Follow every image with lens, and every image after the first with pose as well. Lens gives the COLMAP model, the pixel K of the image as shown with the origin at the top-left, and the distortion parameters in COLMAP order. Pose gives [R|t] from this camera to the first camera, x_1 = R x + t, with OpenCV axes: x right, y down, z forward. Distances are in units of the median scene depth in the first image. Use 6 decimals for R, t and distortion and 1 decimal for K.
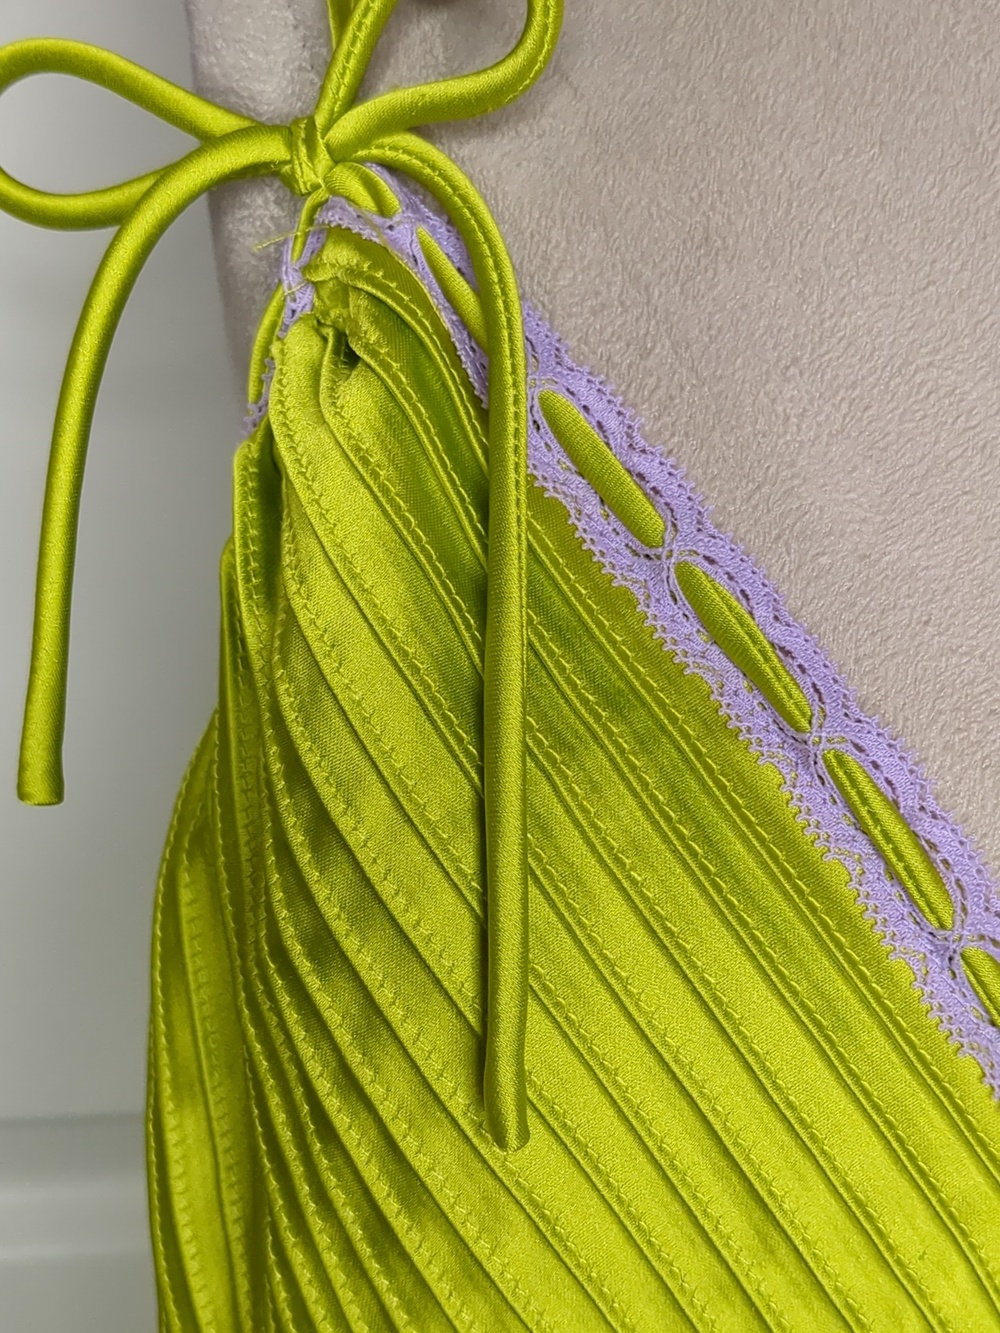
lens RADIAL K [[1738.7, 0, 500.0], [0, 1738.7, 666.5], [0, 0, 1]] dist [0.156693, -0.538117]
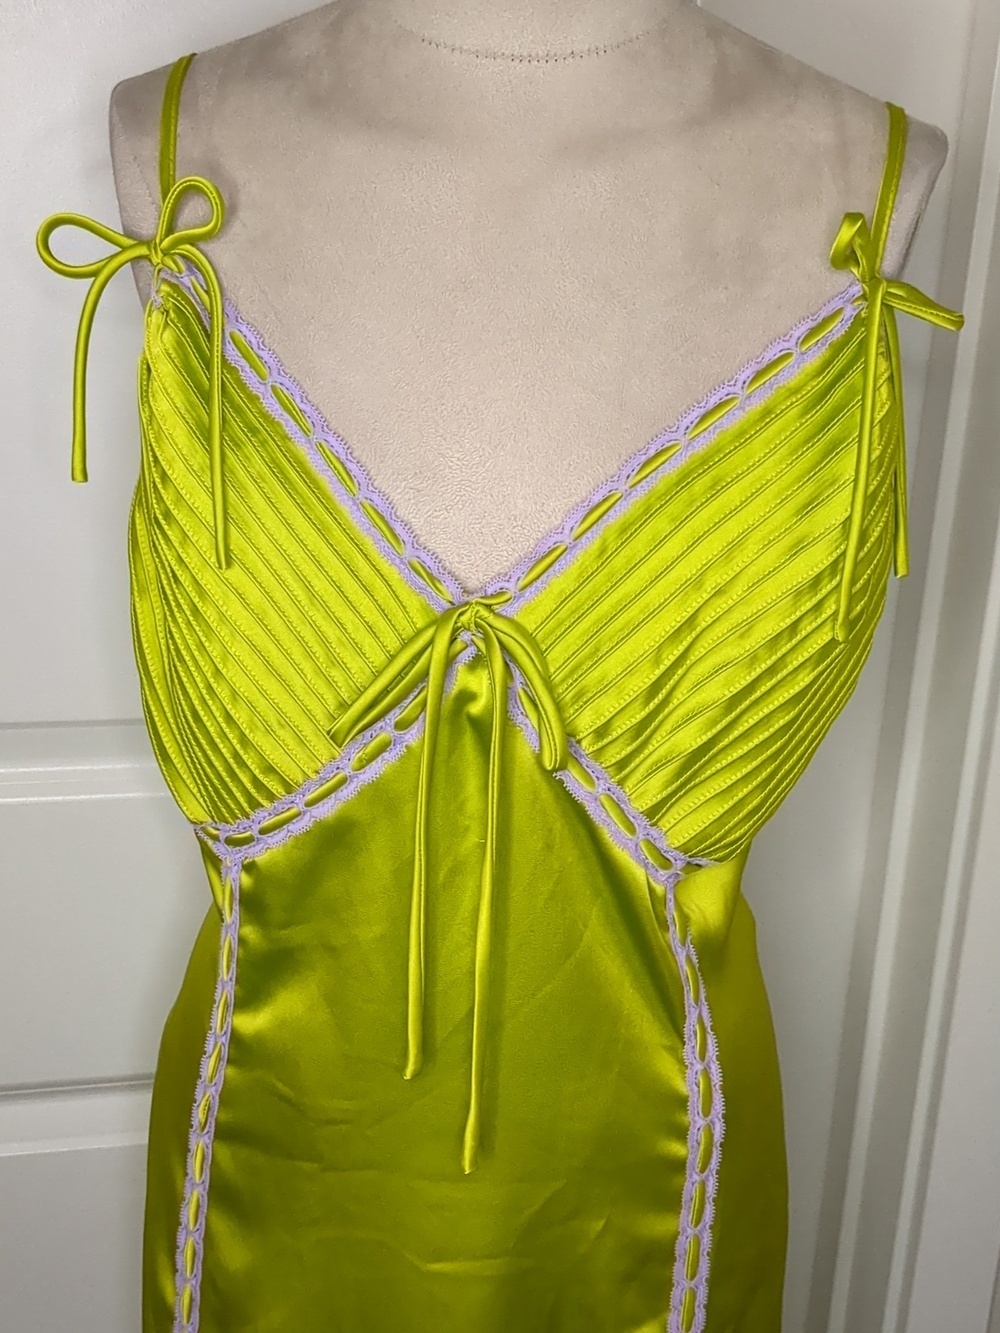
lens RADIAL K [[1738.7, 0, 500.0], [0, 1738.7, 666.5], [0, 0, 1]] dist [0.156693, -0.538117]
pose [[0.996720, -0.039020, -0.070895, 0.704239], [0.042984, 0.997545, 0.055277, 0.284209], [0.068564, -0.058143, 0.995951, -2.095435]]
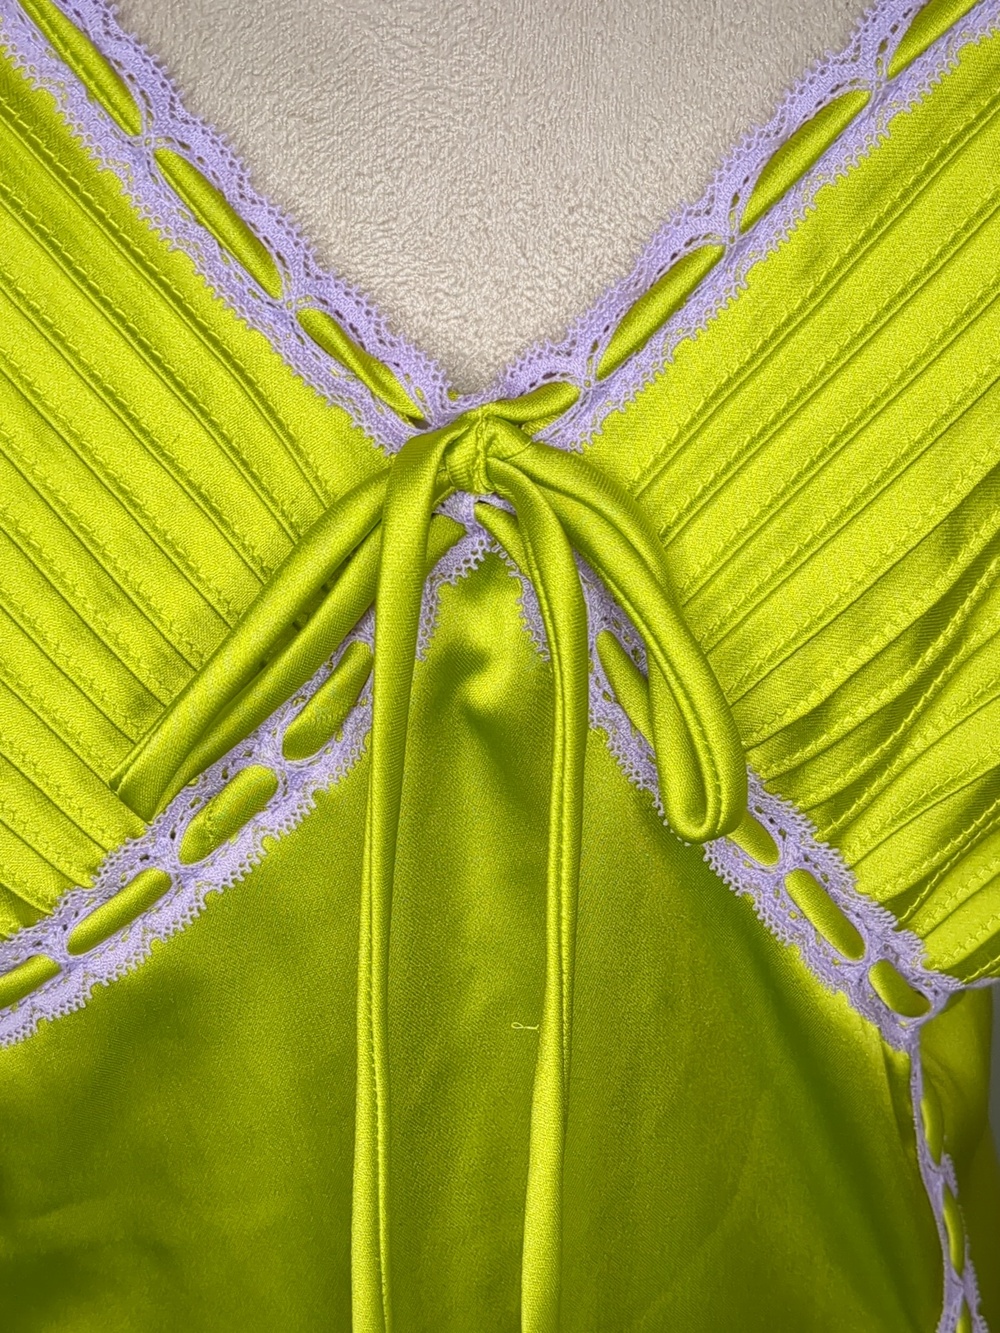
lens RADIAL K [[1738.7, 0, 500.0], [0, 1738.7, 666.5], [0, 0, 1]] dist [0.156693, -0.538117]
pose [[0.993977, -0.102693, 0.038254, 0.395901], [0.097576, 0.988256, 0.117595, 0.368959], [-0.049881, -0.113154, 0.992325, -0.202695]]
